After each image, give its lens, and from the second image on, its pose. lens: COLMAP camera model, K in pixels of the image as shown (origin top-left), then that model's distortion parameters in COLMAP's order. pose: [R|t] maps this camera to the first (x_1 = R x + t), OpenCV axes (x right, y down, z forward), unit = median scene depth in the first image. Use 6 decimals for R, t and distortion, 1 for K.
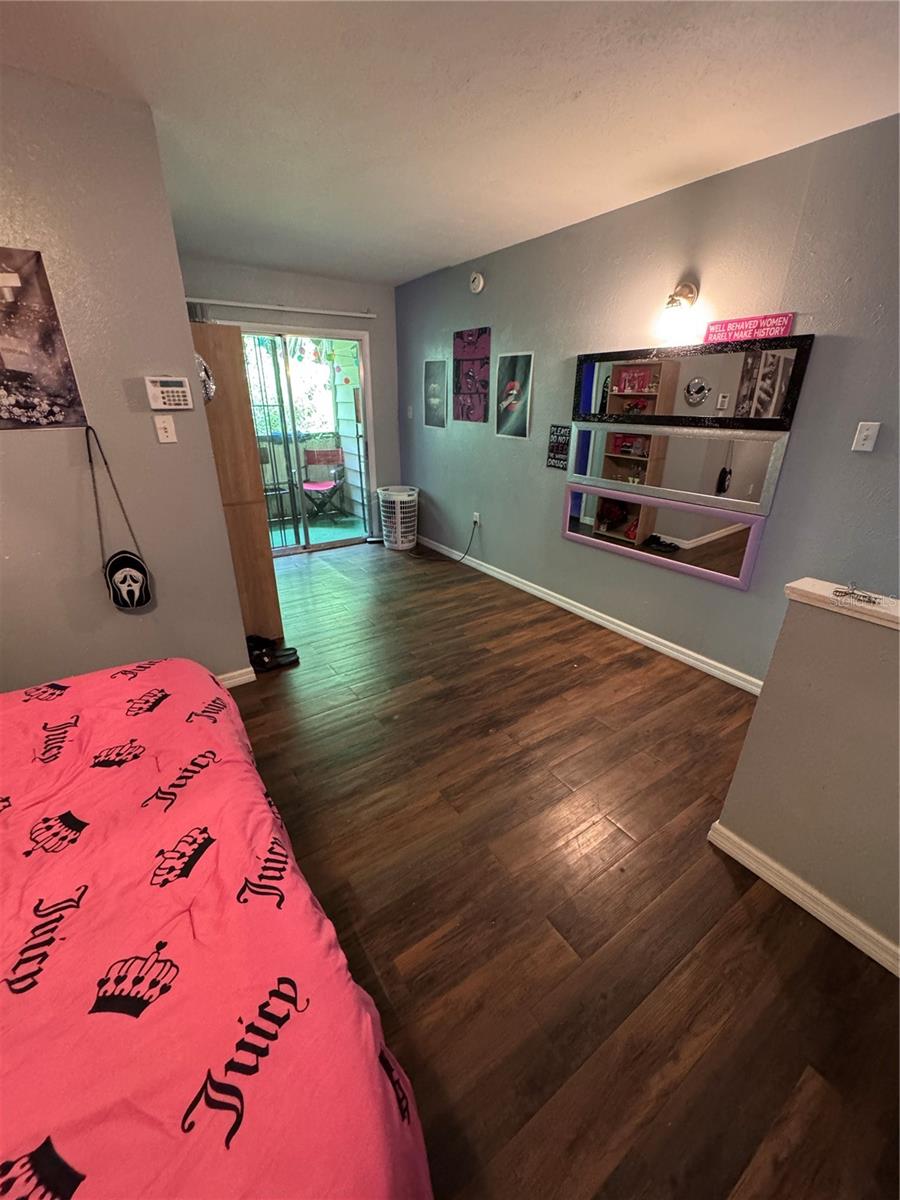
lens RADIAL K [[479.3, 0, 449.8], [0, 479.3, 599.6], [0, 0, 1]] dist [-0.003741, 0.000237]
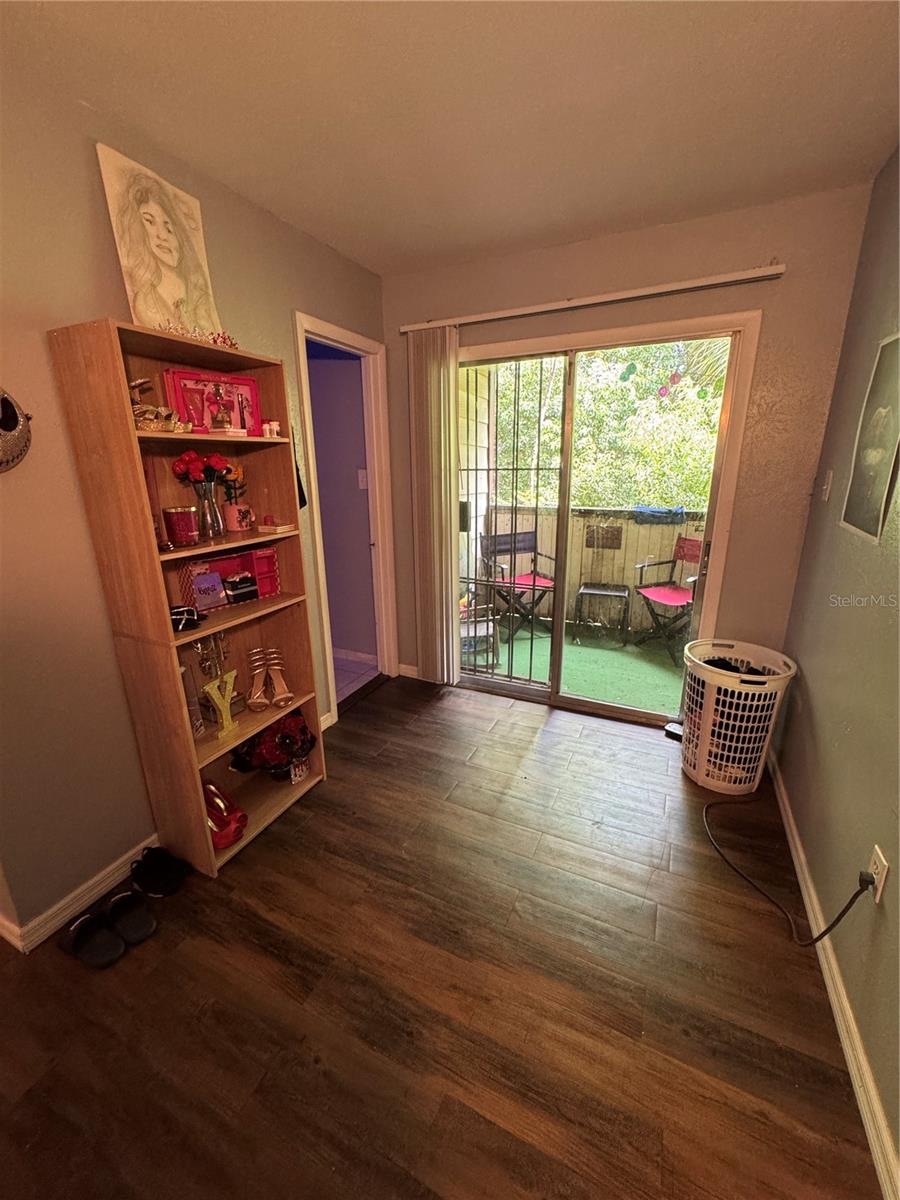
lens RADIAL K [[479.3, 0, 451.2], [0, 479.3, 604.6], [0, 0, 1]] dist [-0.003741, 0.000237]
pose [[0.505892, 0.232371, -0.830709, 0.106320], [-0.322847, 0.944044, 0.067463, -0.217510], [0.799902, 0.234063, 0.552604, 0.542768]]
